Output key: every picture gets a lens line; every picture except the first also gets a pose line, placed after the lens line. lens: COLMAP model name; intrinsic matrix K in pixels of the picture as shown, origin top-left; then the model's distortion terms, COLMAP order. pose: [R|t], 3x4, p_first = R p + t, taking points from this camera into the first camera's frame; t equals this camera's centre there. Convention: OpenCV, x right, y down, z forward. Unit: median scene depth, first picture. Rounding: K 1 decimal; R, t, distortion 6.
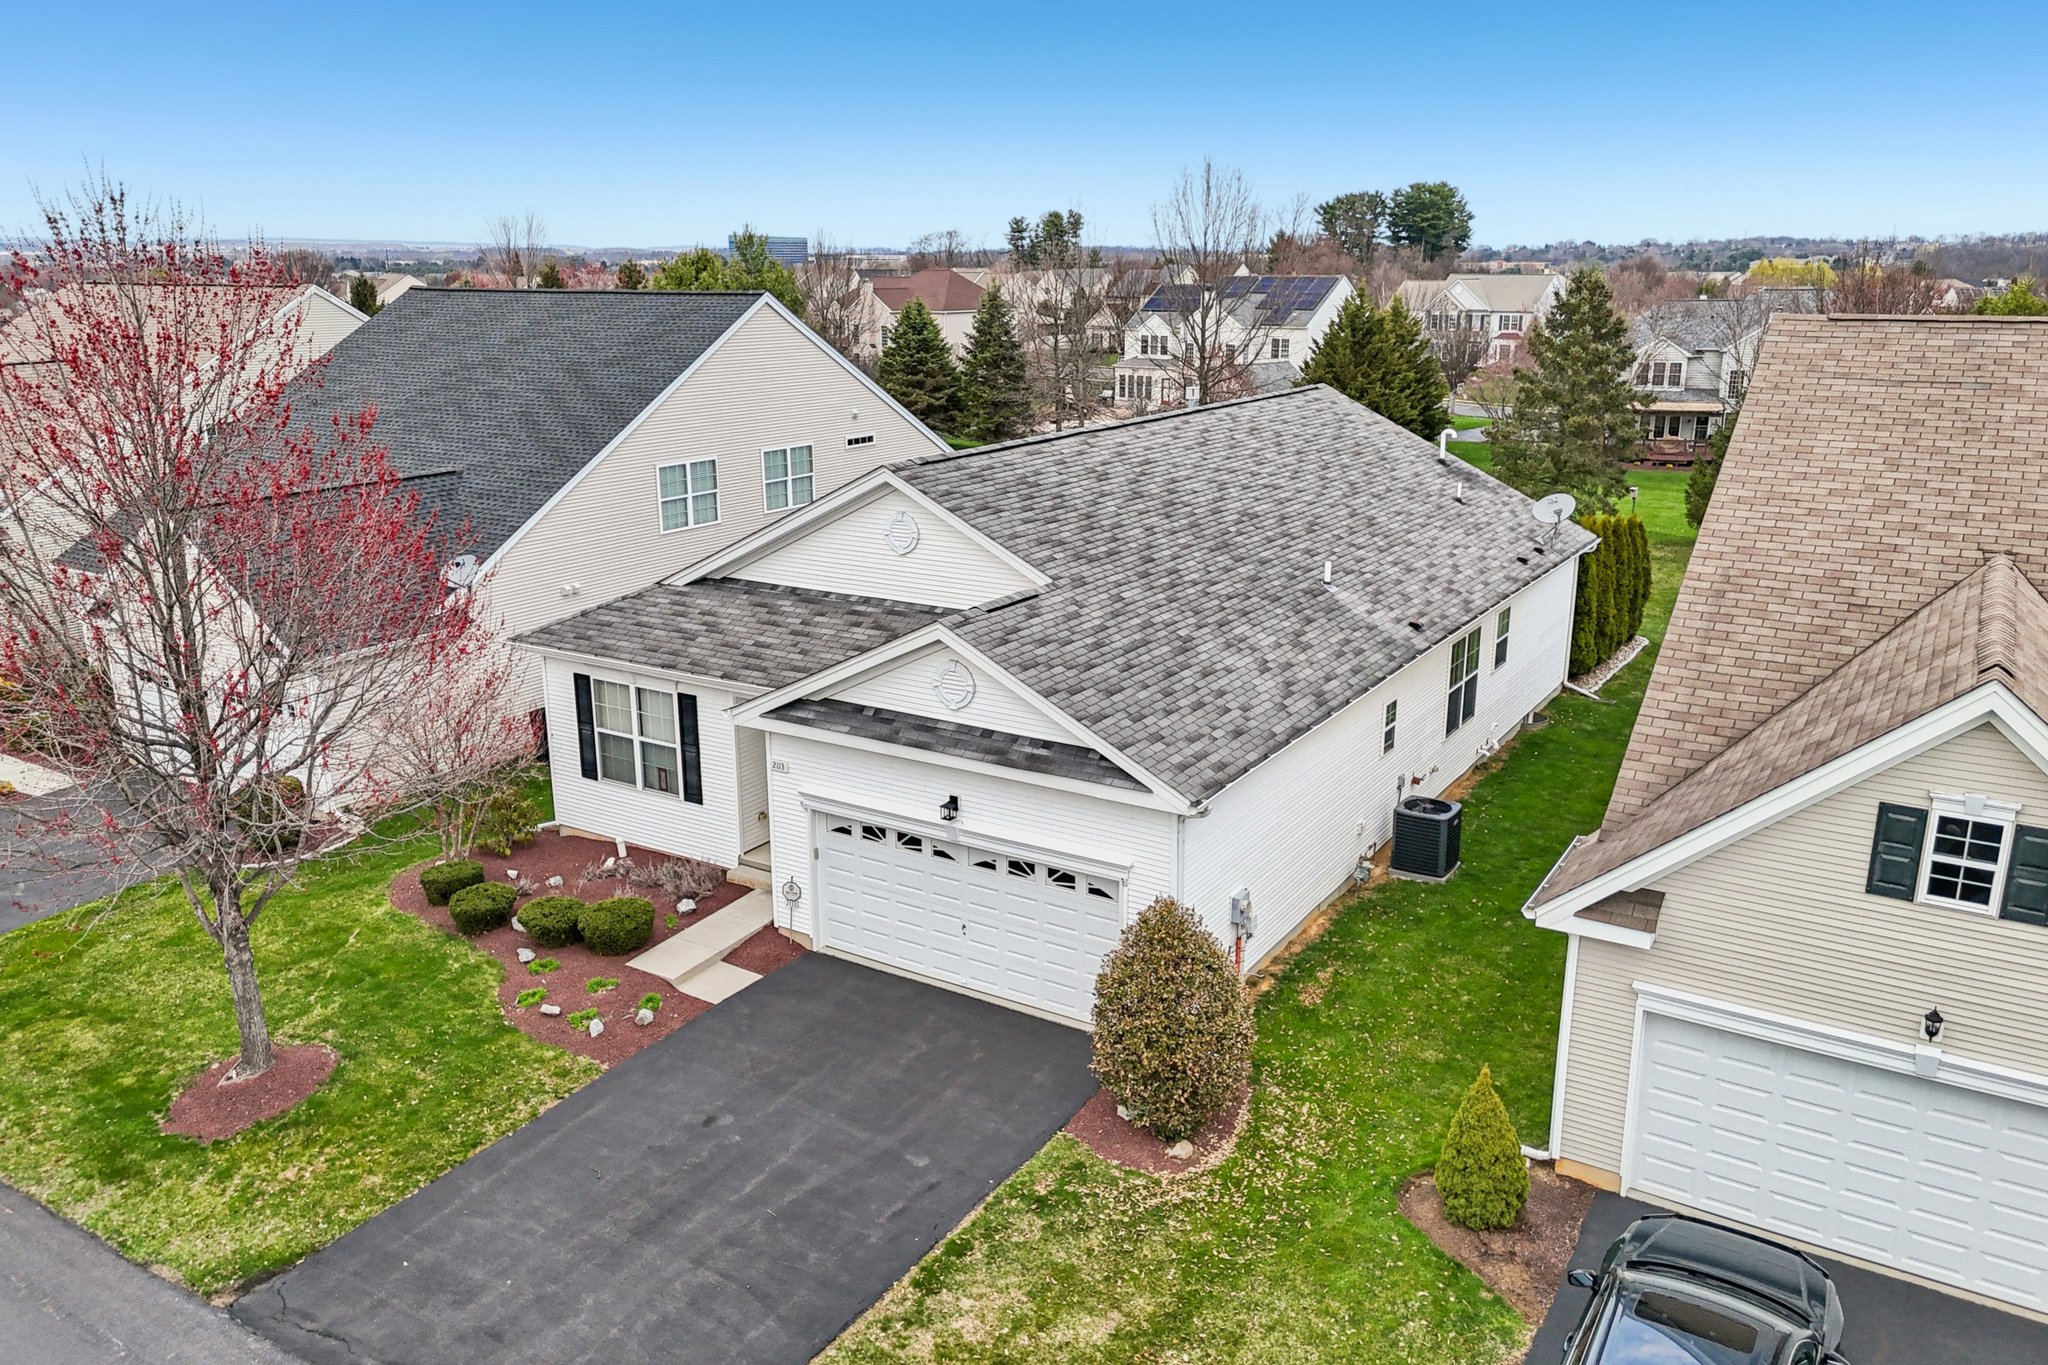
lens RADIAL K [[1523.2, 0, 1032.1], [0, 1523.2, 678.6], [0, 0, 1]] dist [0.073234, -0.078159]
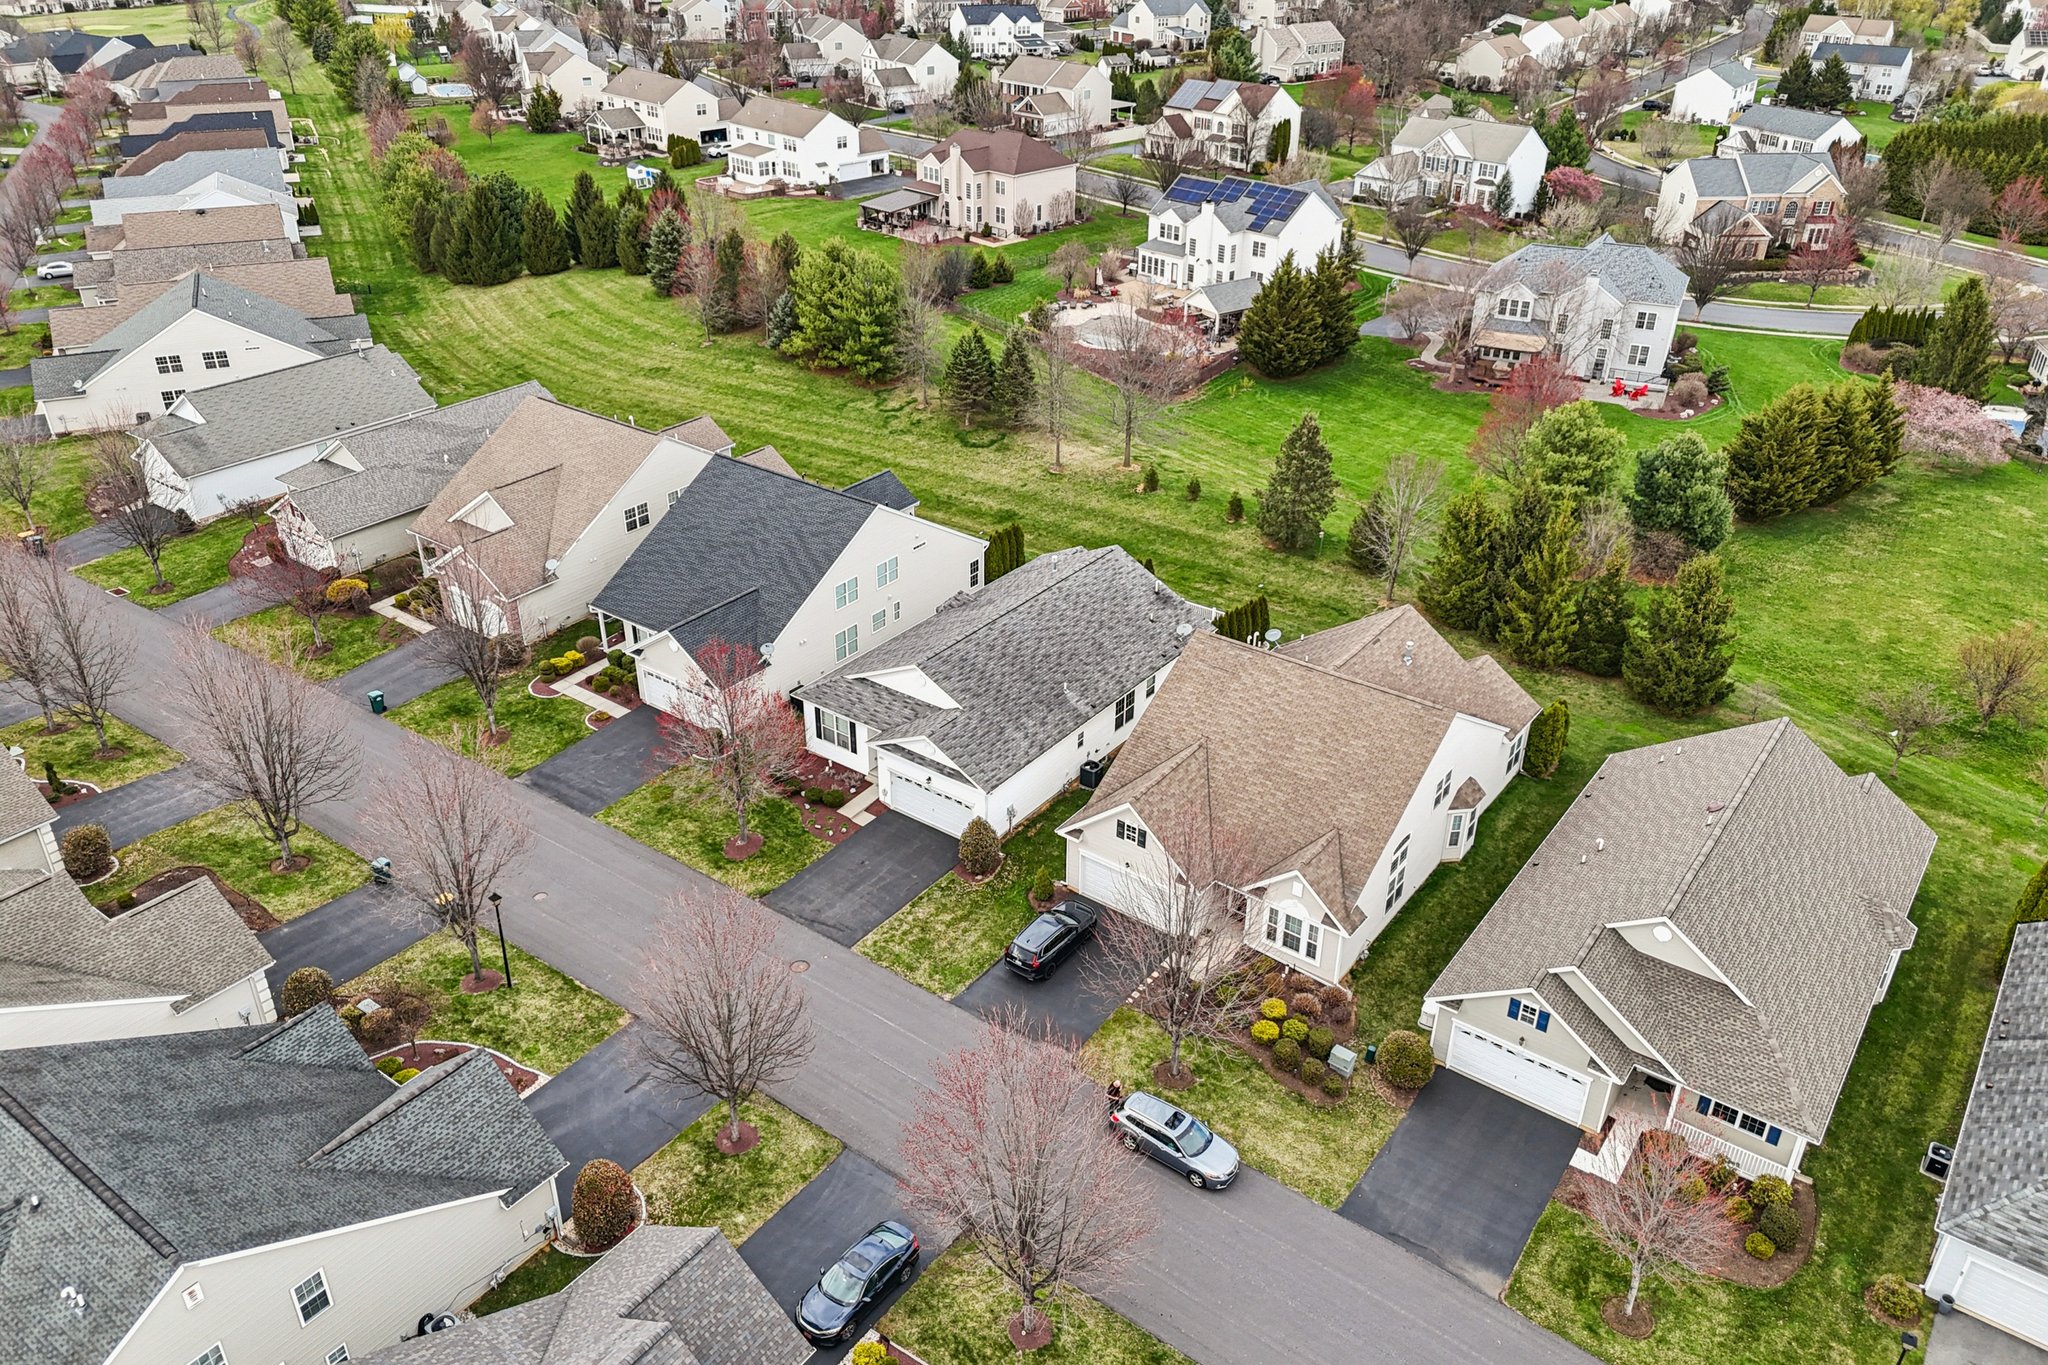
lens RADIAL K [[1523.2, 0, 1032.1], [0, 1523.2, 678.6], [0, 0, 1]] dist [0.073234, -0.078159]
pose [[0.996934, 0.047515, -0.062172, 0.378604], [-0.031290, 0.970313, 0.239820, -0.959645], [0.071721, -0.237140, 0.968824, -2.263447]]
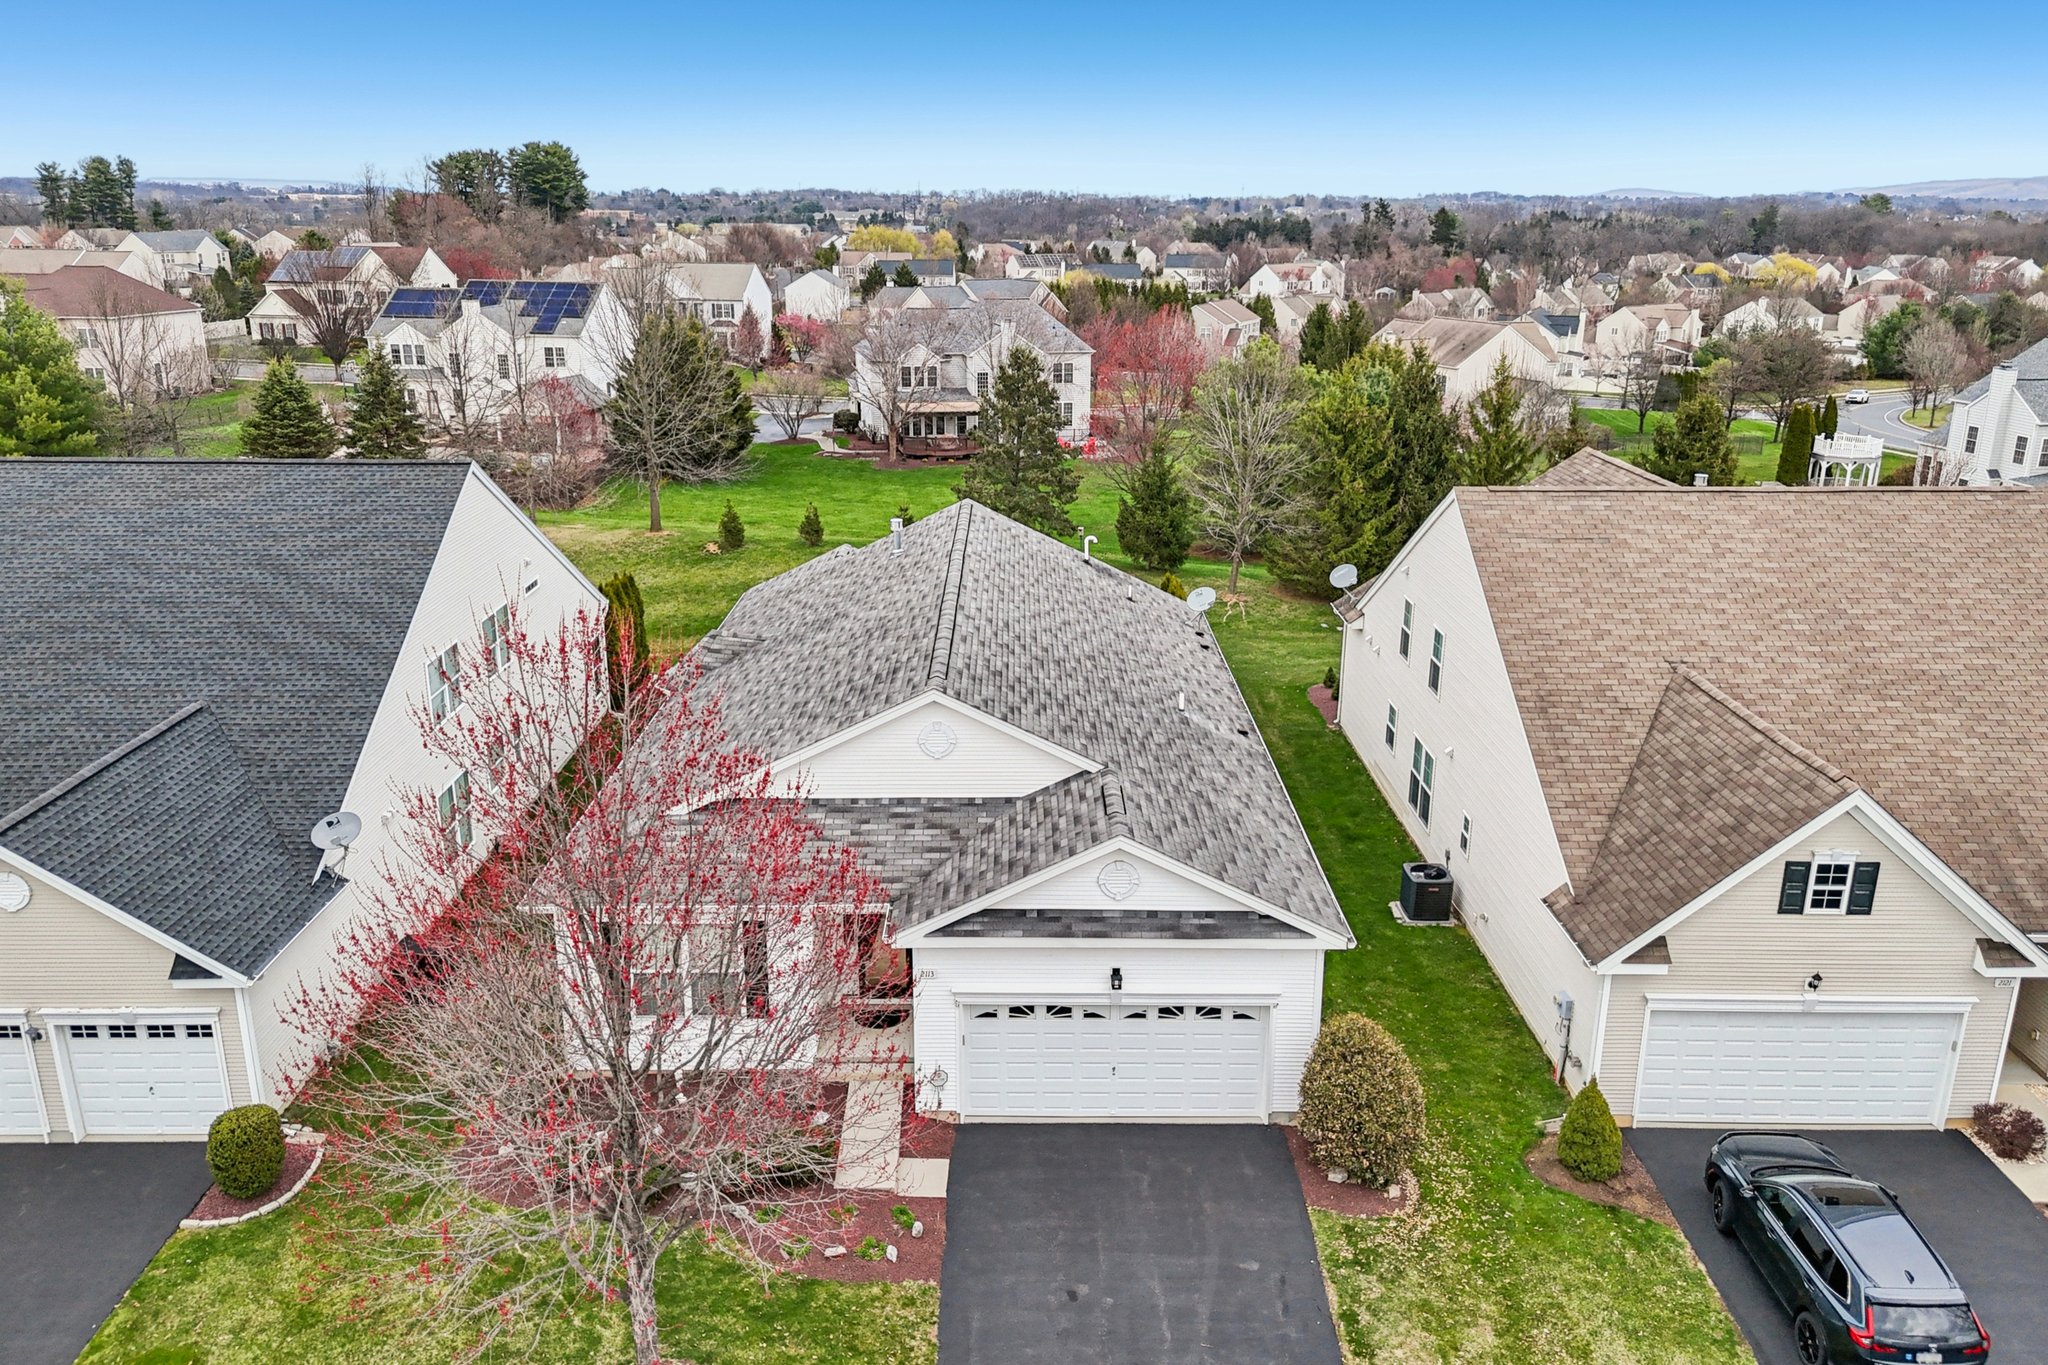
lens RADIAL K [[1520.0, 0, 1034.3], [0, 1520.0, 670.6], [0, 0, 1]] dist [0.057590, -0.056222]
pose [[0.843413, -0.148951, 0.516205, -0.668723], [0.133115, 0.988778, 0.067818, -0.238132], [-0.520514, 0.011516, 0.853776, -0.006905]]
